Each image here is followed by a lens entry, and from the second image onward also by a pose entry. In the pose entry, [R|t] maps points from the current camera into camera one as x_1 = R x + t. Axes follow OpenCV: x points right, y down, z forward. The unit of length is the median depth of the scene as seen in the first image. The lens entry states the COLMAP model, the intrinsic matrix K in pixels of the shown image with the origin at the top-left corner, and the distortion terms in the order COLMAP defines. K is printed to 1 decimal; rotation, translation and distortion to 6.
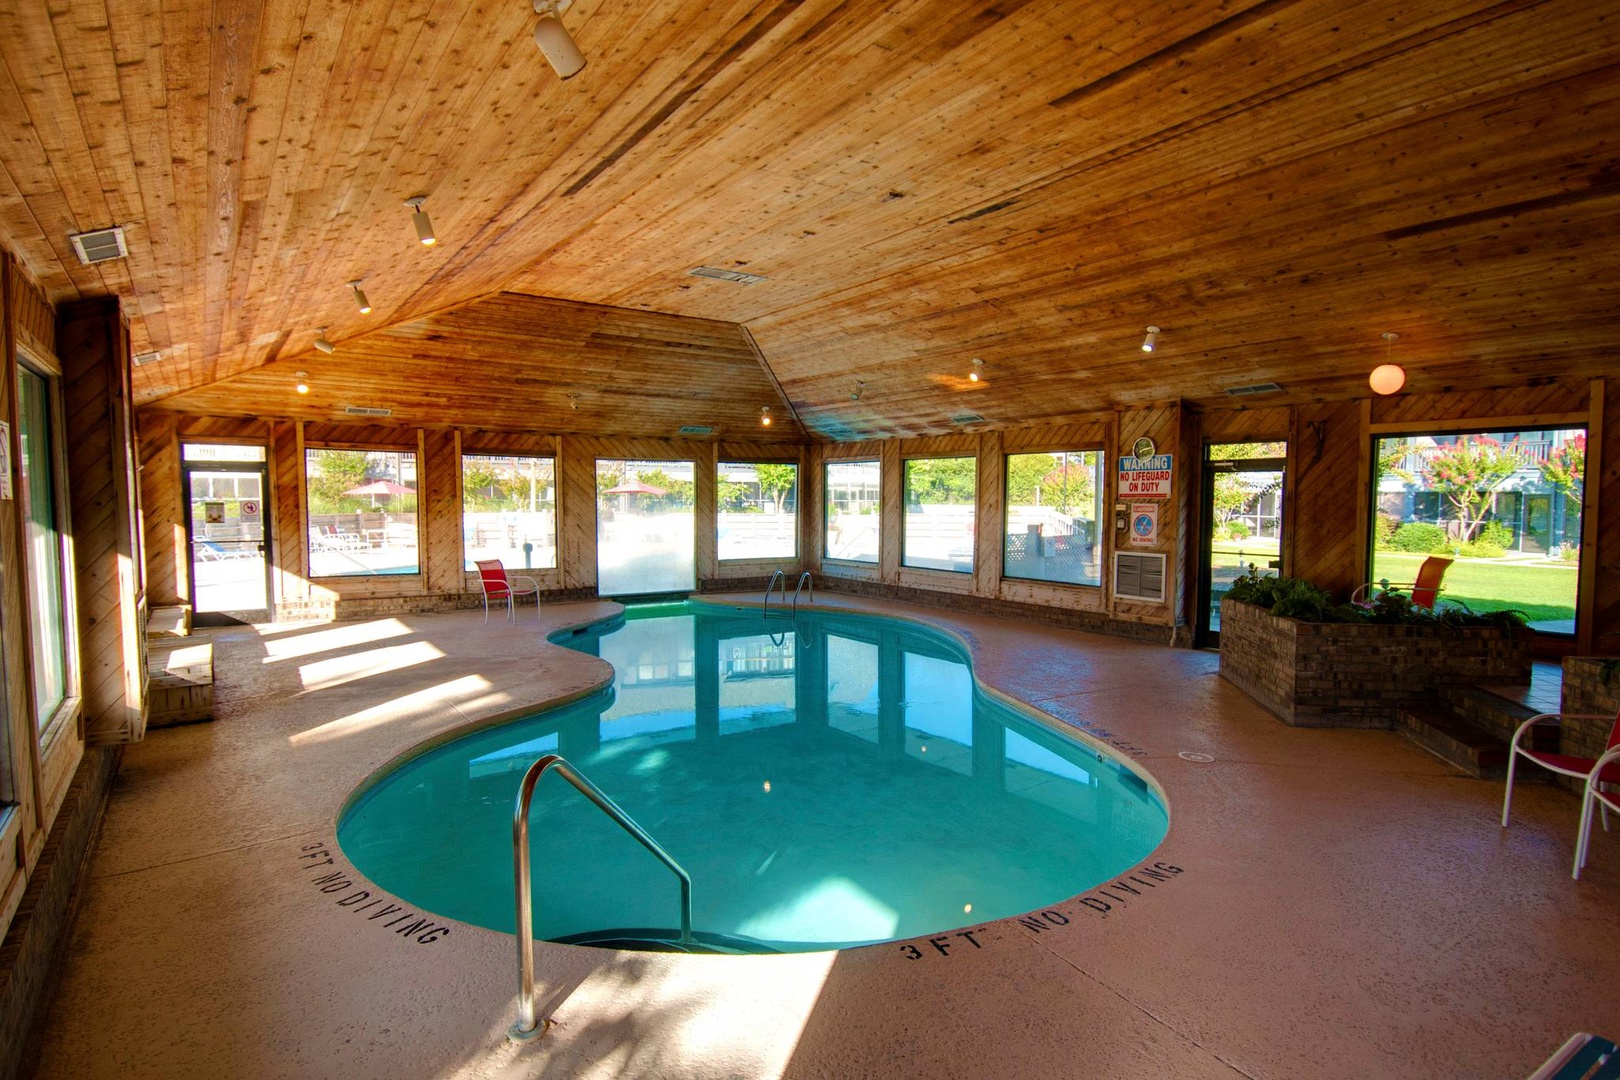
lens RADIAL K [[841.6, 0, 798.4], [0, 841.6, 544.5], [0, 0, 1]] dist [0.006109, 0.000256]
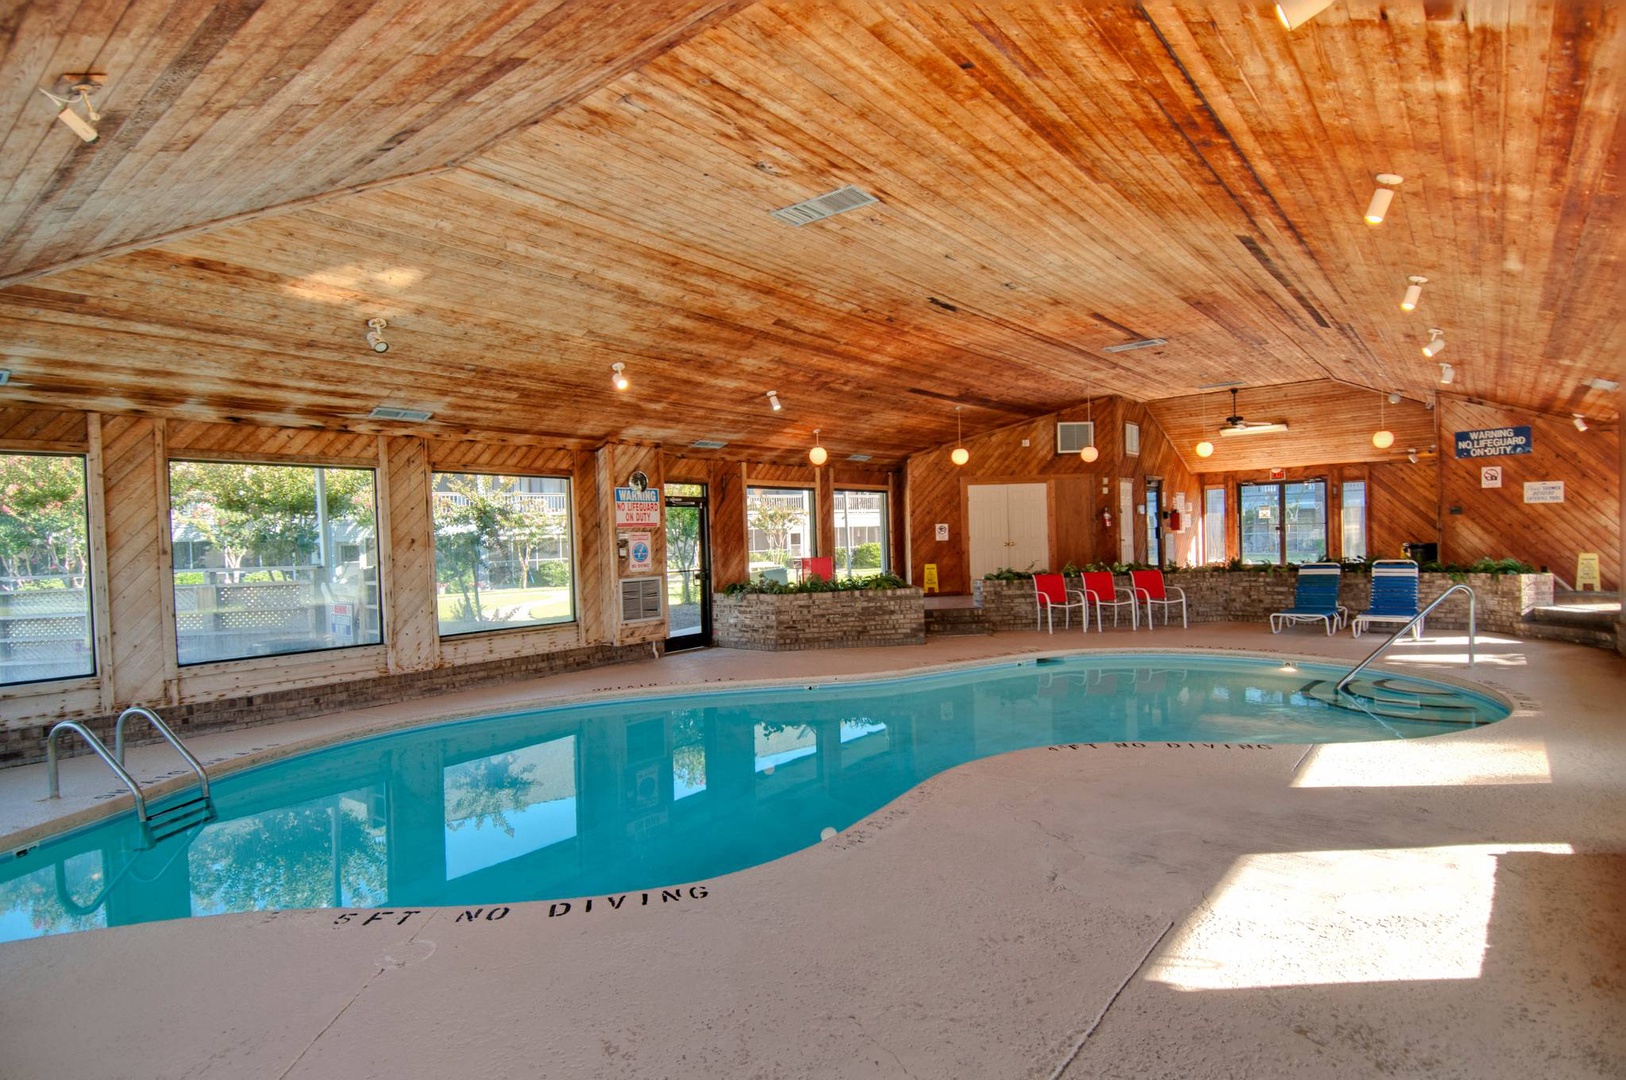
lens RADIAL K [[844.7, 0, 802.4], [0, 844.7, 549.2], [0, 0, 1]] dist [0.006109, 0.000256]
pose [[-0.288188, -0.010236, 0.957519, -0.679161], [0.078691, 0.996308, 0.034335, -0.047133], [-0.954335, 0.085243, -0.286318, 1.098385]]
